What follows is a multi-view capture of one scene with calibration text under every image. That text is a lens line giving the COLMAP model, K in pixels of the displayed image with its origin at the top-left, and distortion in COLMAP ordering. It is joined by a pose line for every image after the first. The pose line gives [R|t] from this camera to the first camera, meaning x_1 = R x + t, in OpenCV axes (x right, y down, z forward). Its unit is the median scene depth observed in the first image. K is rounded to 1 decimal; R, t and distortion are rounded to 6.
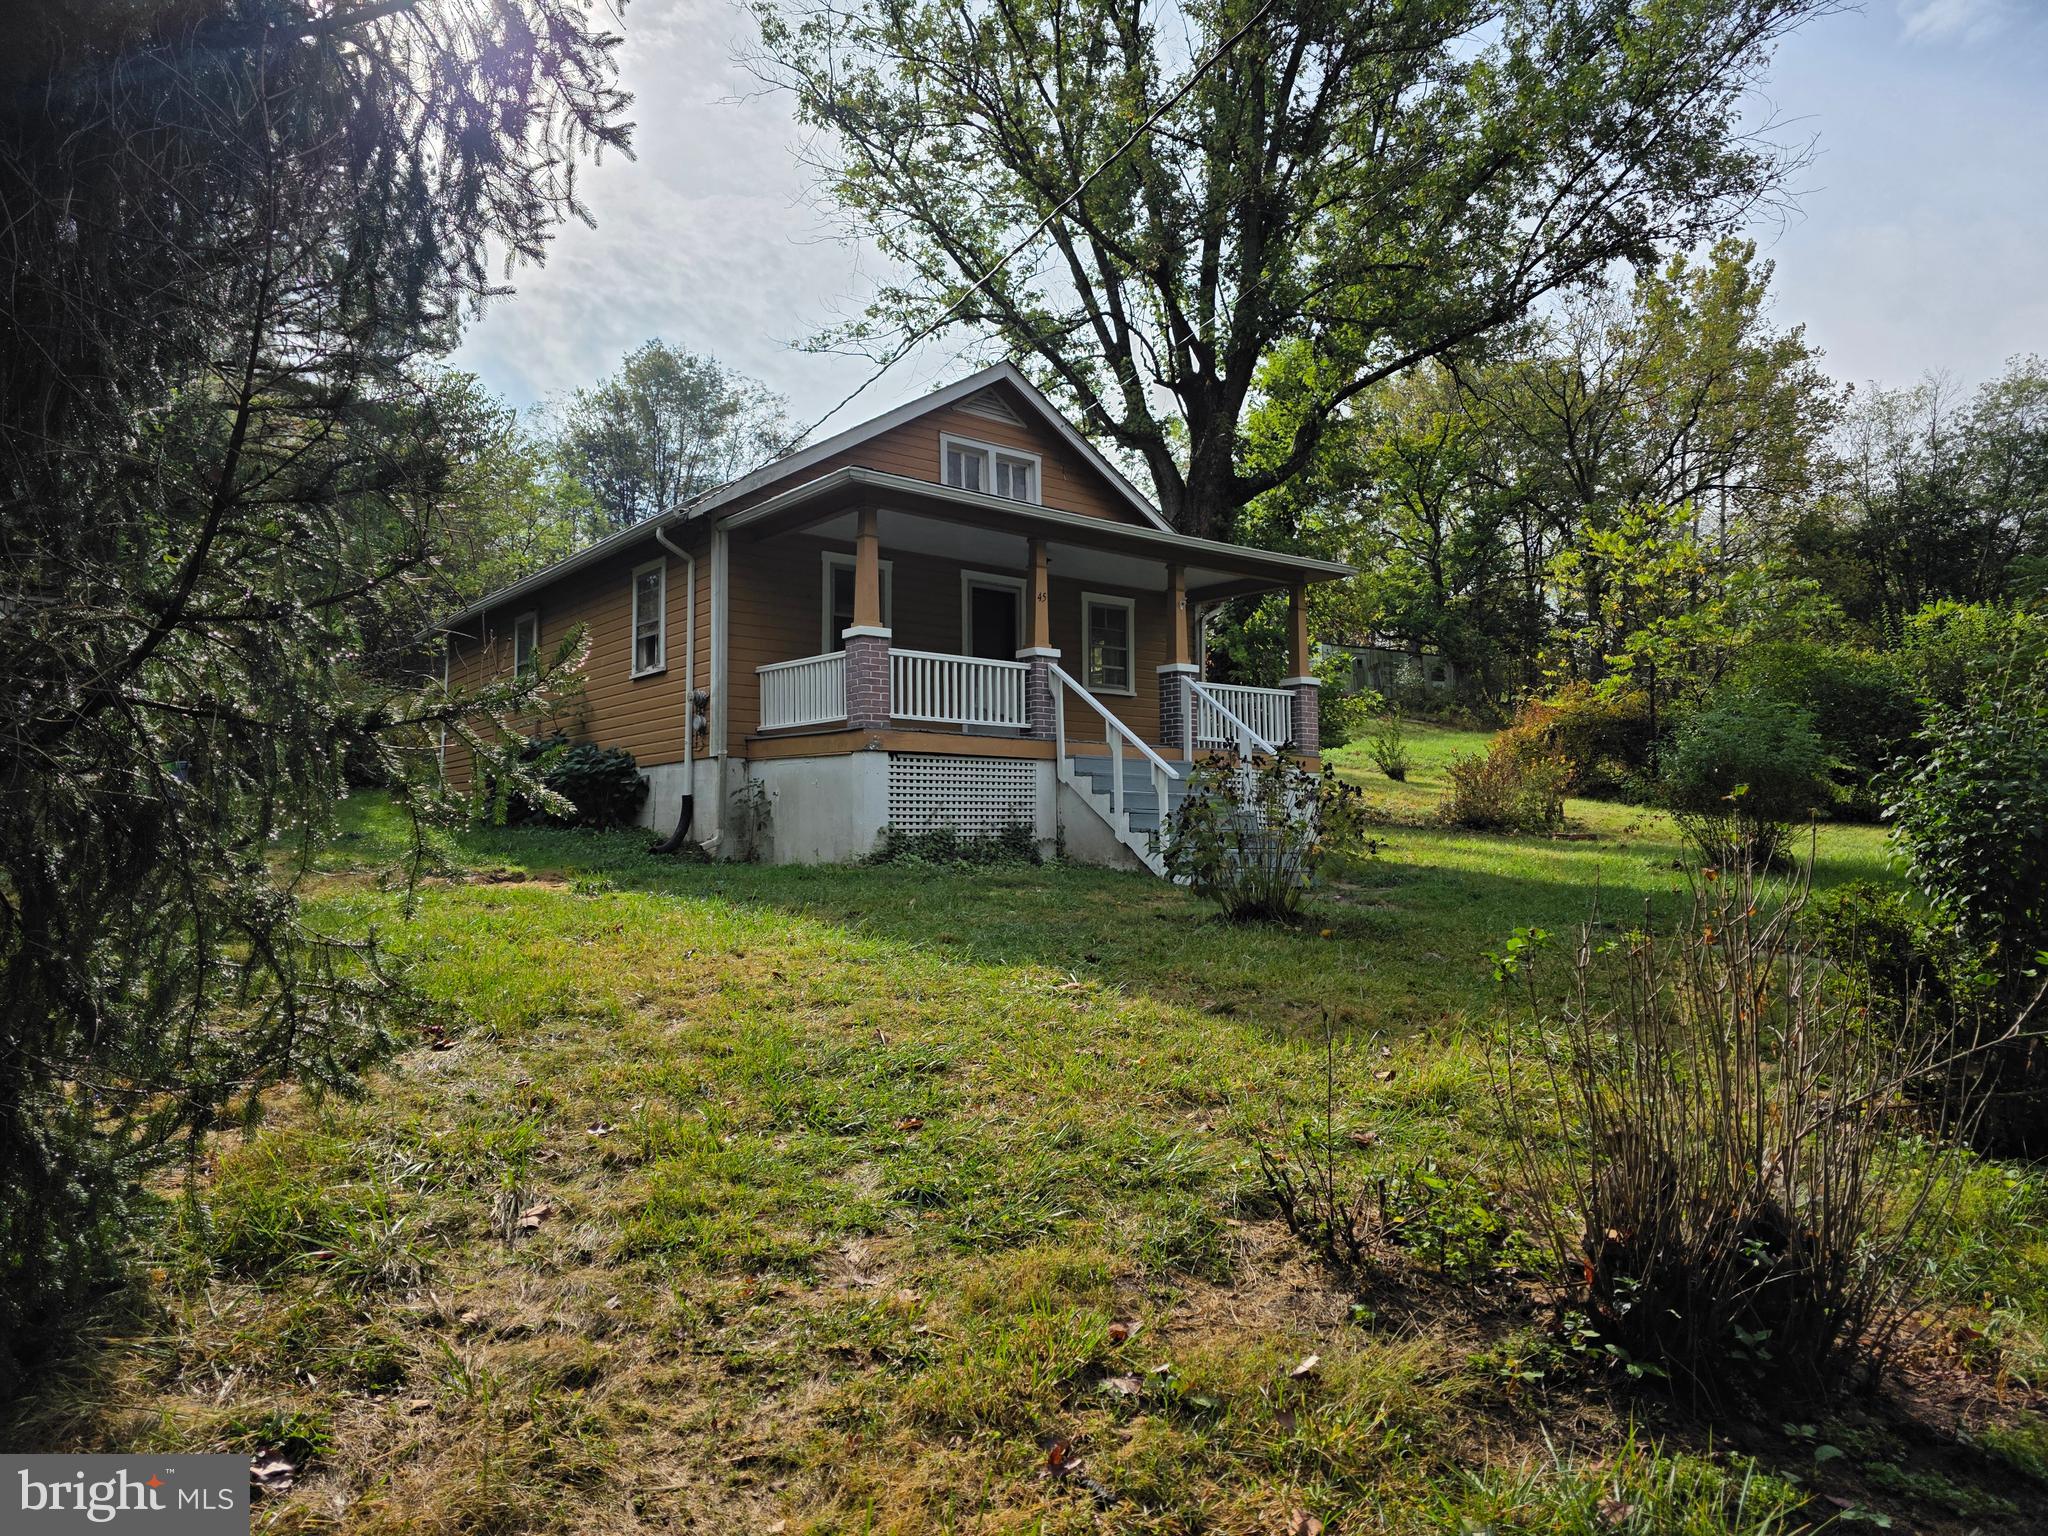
lens RADIAL K [[1378.7, 0, 1020.8], [0, 1378.7, 769.6], [0, 0, 1]] dist [0.063755, -0.059933]
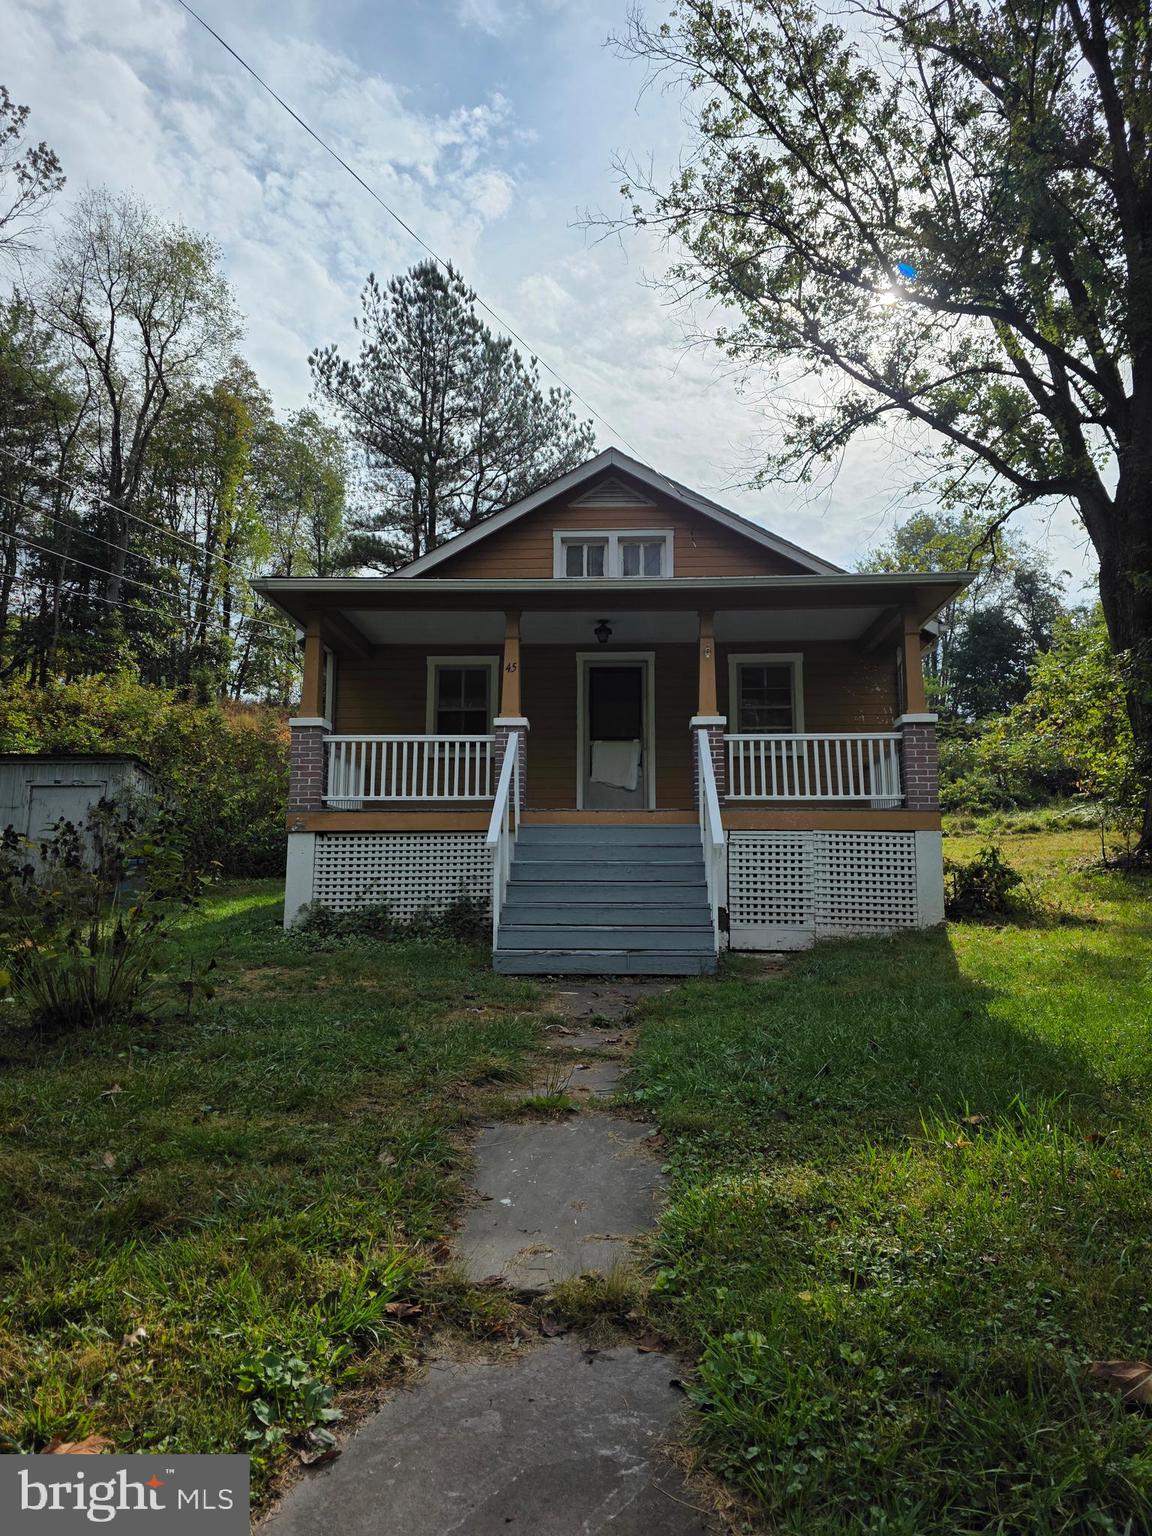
lens RADIAL K [[1034.0, 0, 574.8], [0, 1034.0, 762.4], [0, 0, 1]] dist [0.063755, -0.059933]
pose [[0.757367, -0.092724, -0.646372, 0.481480], [0.034202, 0.994141, -0.102537, 0.018671], [0.652093, 0.055551, 0.756101, 0.436194]]
